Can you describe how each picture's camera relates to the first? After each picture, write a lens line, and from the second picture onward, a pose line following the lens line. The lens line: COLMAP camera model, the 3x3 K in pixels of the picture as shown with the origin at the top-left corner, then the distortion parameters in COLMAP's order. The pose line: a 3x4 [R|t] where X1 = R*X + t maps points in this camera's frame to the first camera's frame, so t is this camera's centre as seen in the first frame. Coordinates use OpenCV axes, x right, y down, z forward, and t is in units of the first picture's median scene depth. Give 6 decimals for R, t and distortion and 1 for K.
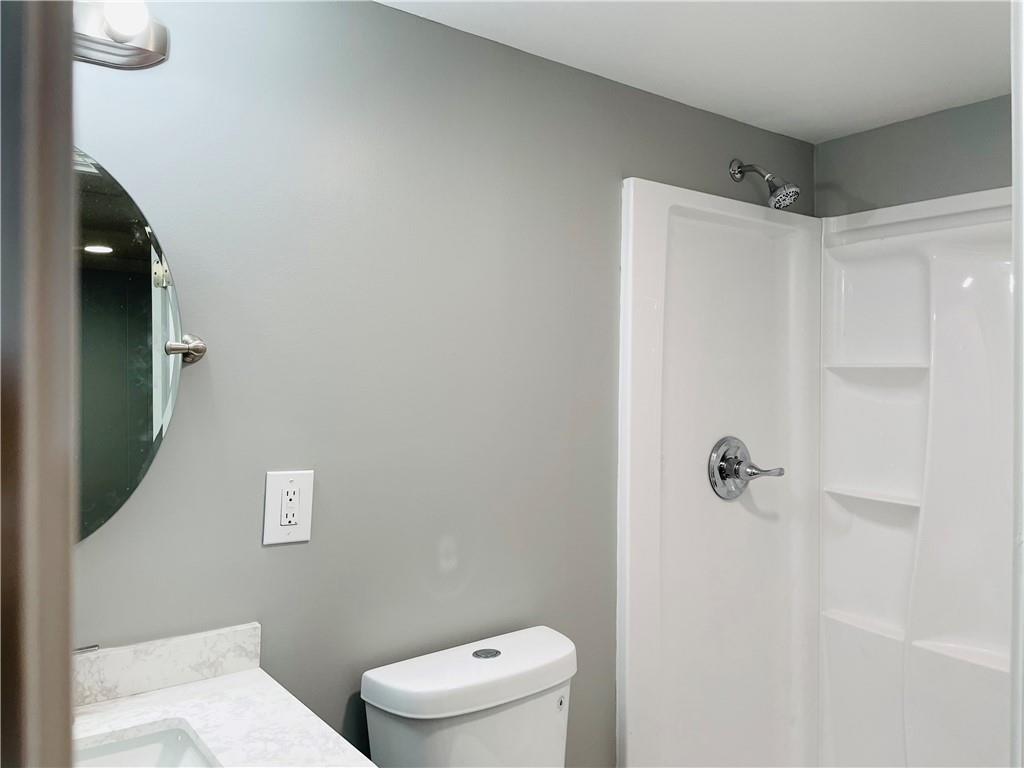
lens RADIAL K [[772.6, 0, 514.3], [0, 772.6, 374.0], [0, 0, 1]] dist [0.080550, -0.104437]
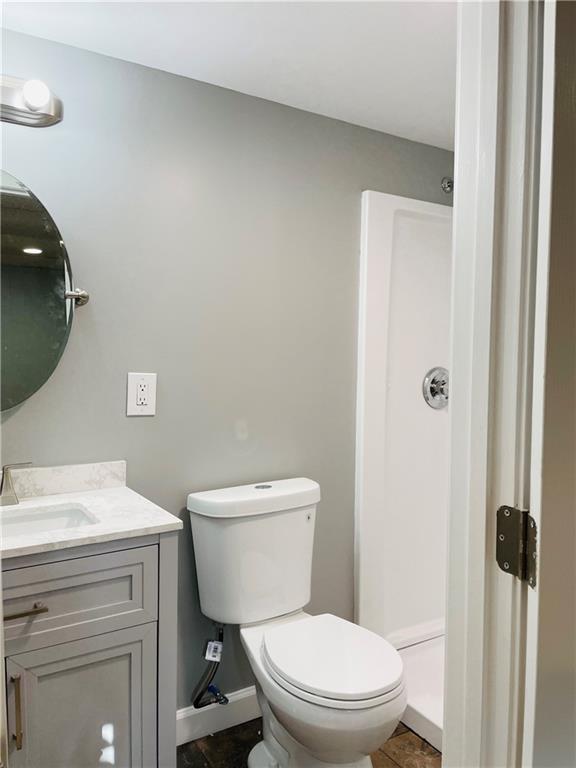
lens RADIAL K [[579.4, 0, 298.4], [0, 579.4, 389.5], [0, 0, 1]] dist [0.080550, -0.104437]
pose [[0.997271, 0.004273, -0.073697, 0.103169], [0.000342, 0.998045, 0.062491, 0.061878], [0.073820, -0.062346, 0.995321, -0.163095]]
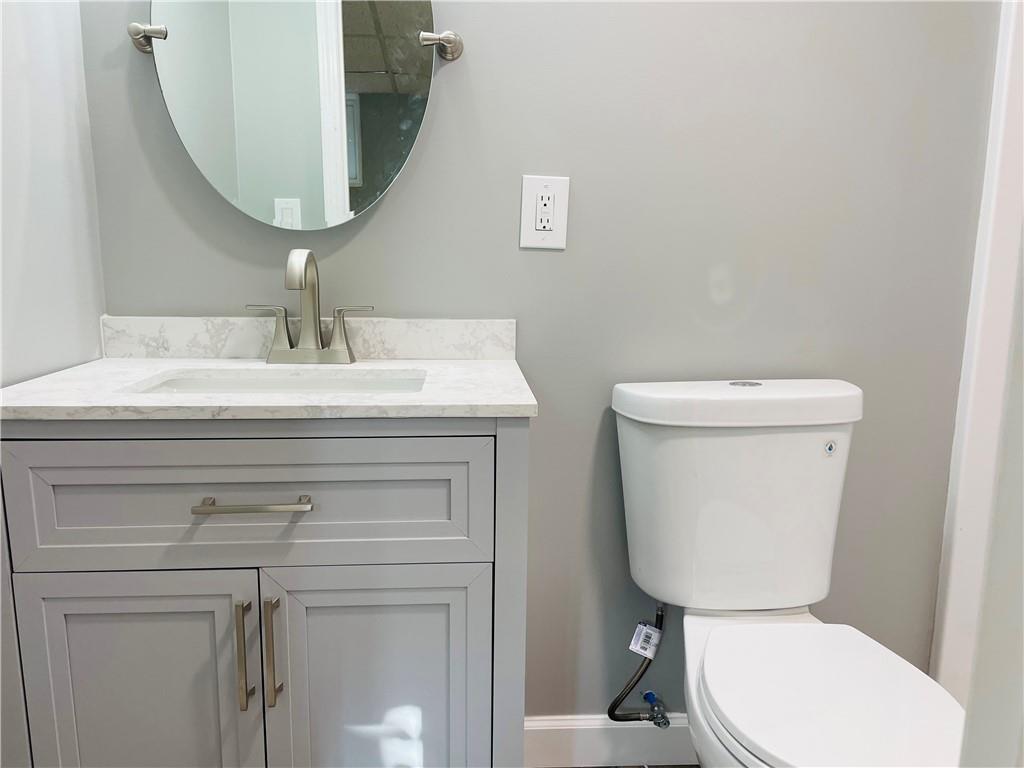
lens RADIAL K [[772.6, 0, 510.6], [0, 772.6, 388.0], [0, 0, 1]] dist [0.080550, -0.104437]
pose [[0.838767, 0.092614, -0.536556, 0.179385], [0.003642, 0.984451, 0.175619, 0.163522], [0.544479, -0.149258, 0.825388, 0.077575]]
